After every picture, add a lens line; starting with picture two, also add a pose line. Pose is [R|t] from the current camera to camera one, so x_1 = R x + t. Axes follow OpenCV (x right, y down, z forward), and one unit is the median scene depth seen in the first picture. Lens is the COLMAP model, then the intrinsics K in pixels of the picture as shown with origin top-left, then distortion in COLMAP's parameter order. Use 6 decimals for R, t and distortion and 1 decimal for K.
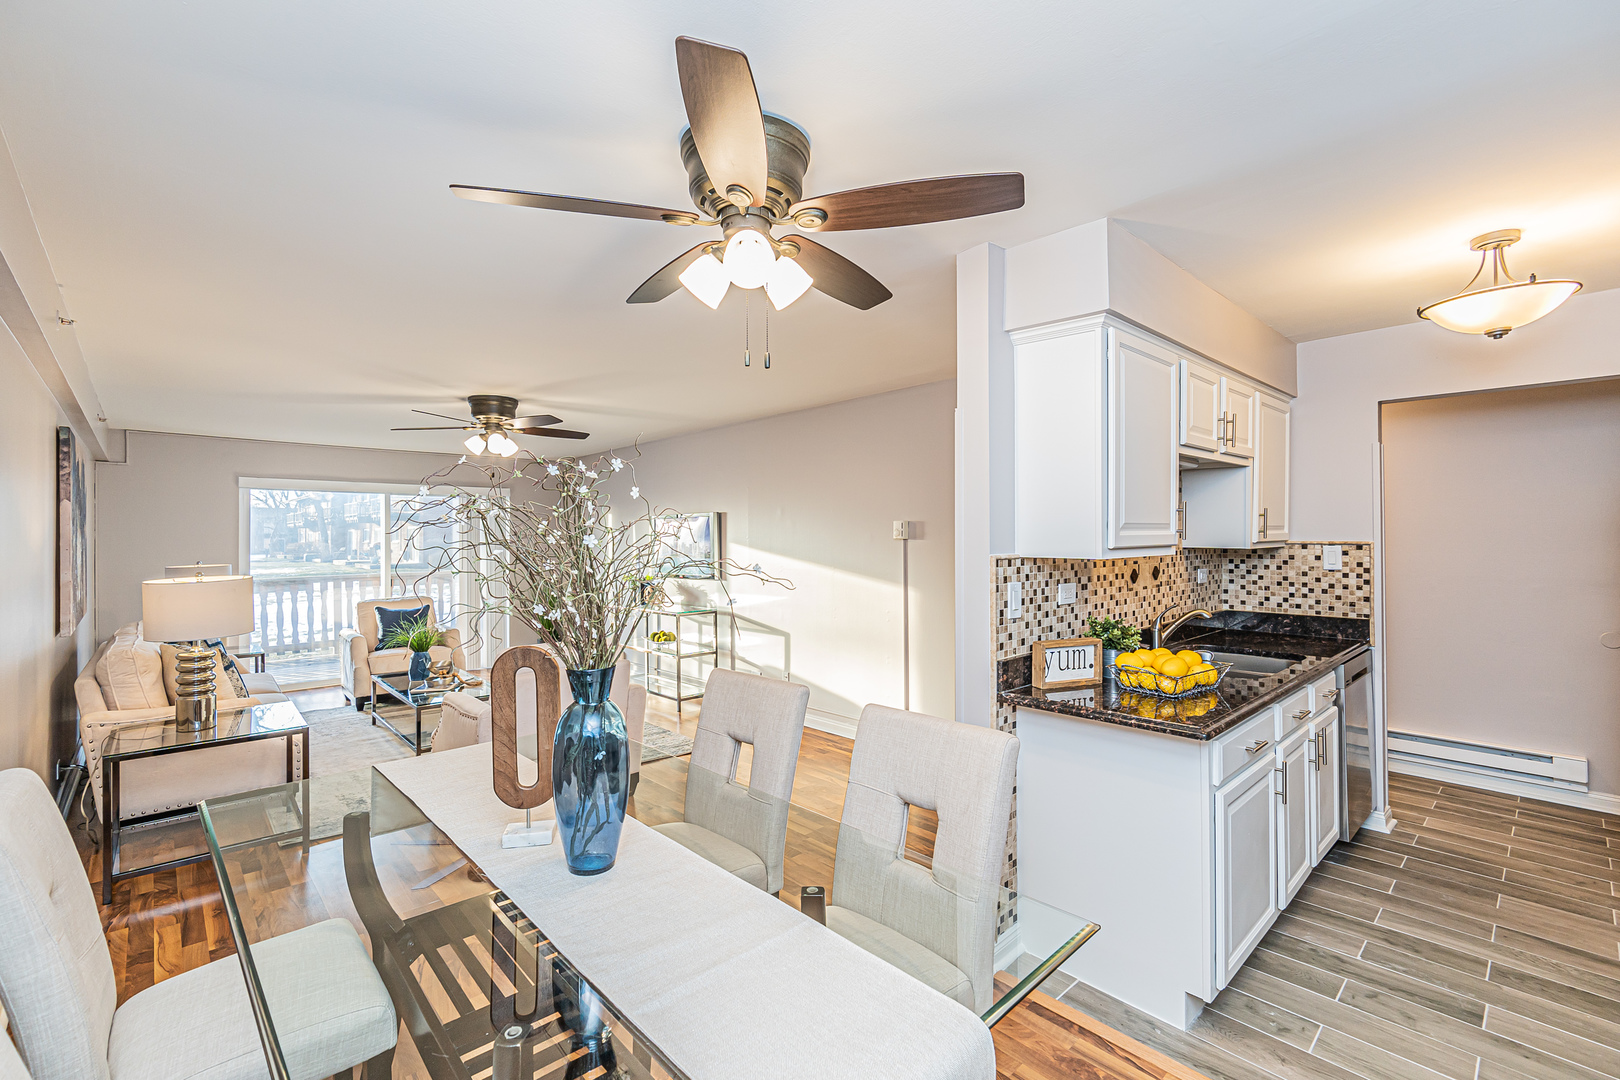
lens RADIAL K [[705.3, 0, 830.4], [0, 705.3, 534.3], [0, 0, 1]] dist [0.012603, -0.001942]
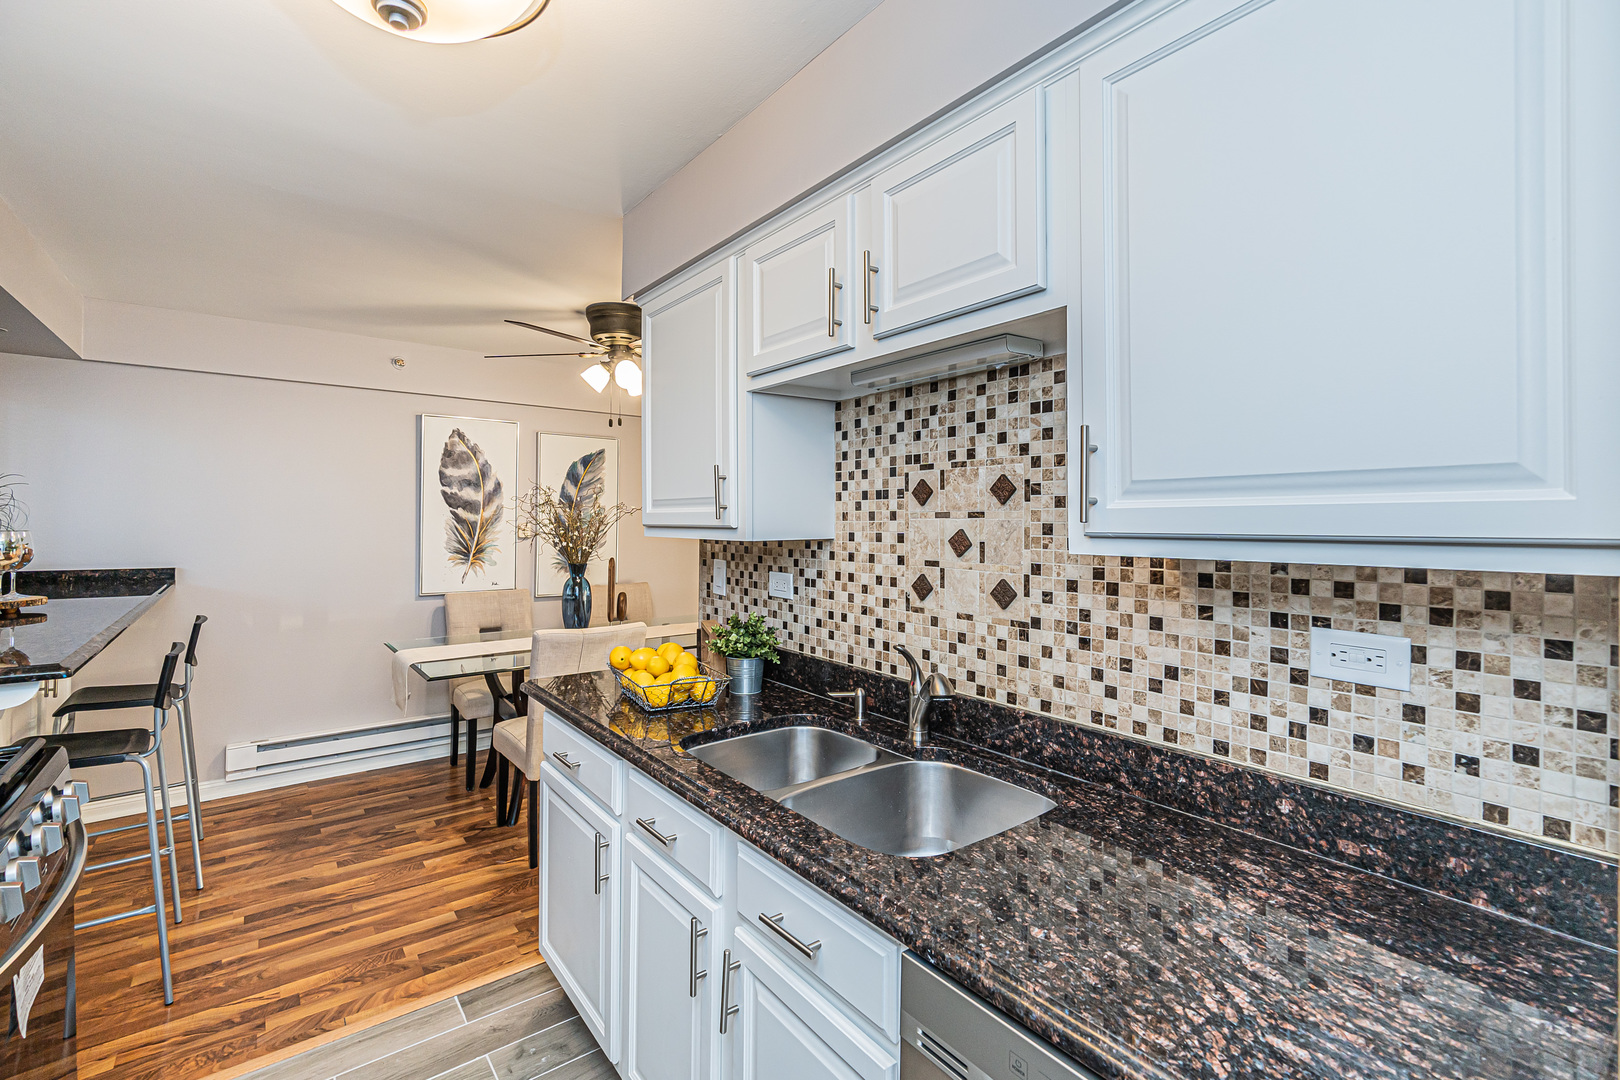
lens RADIAL K [[705.3, 0, 852.8], [0, 705.3, 529.2], [0, 0, 1]] dist [0.012603, -0.001942]
pose [[-0.070277, 0.015410, -0.997409, 1.117163], [-0.005609, 0.999859, 0.015843, 0.006021], [0.997512, 0.006708, -0.070180, 1.116527]]
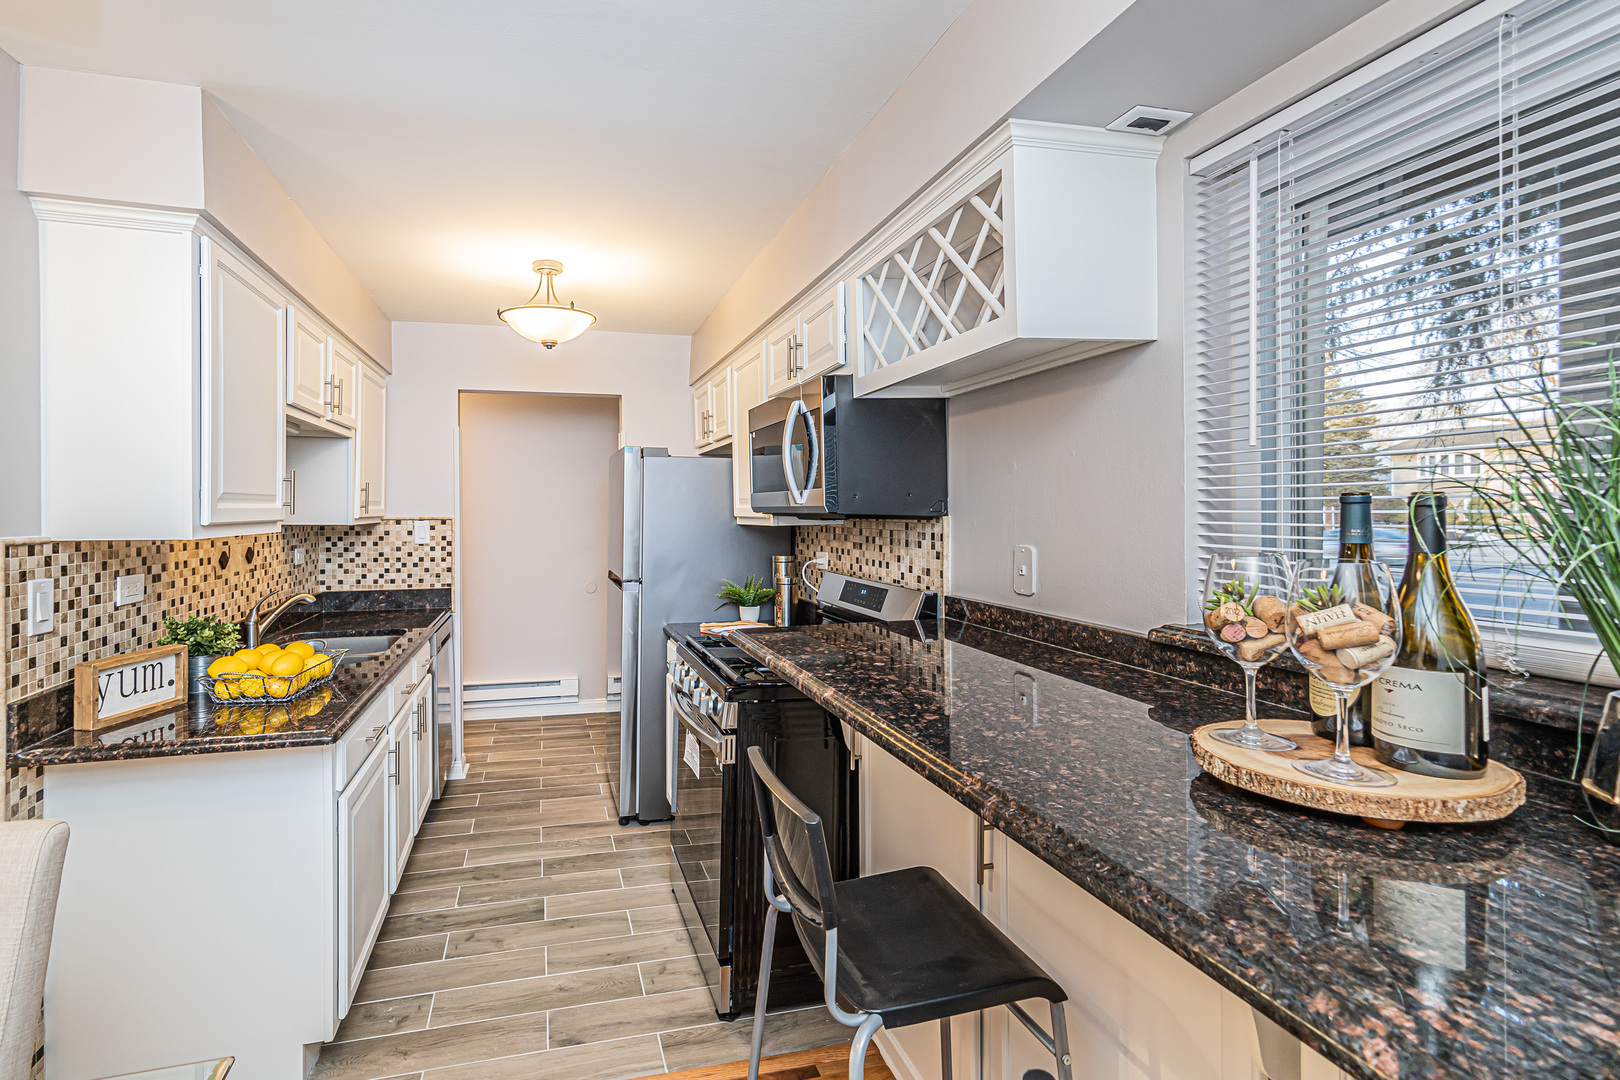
lens RADIAL K [[730.1, 0, 694.6], [0, 730.1, 513.7], [0, 0, 1]] dist [0.009323, -0.002362]
pose [[0.532671, -0.001799, 0.846320, 0.005246], [0.001832, 0.999998, 0.000972, 0.006346], [-0.846320, 0.001033, 0.532673, 0.103803]]
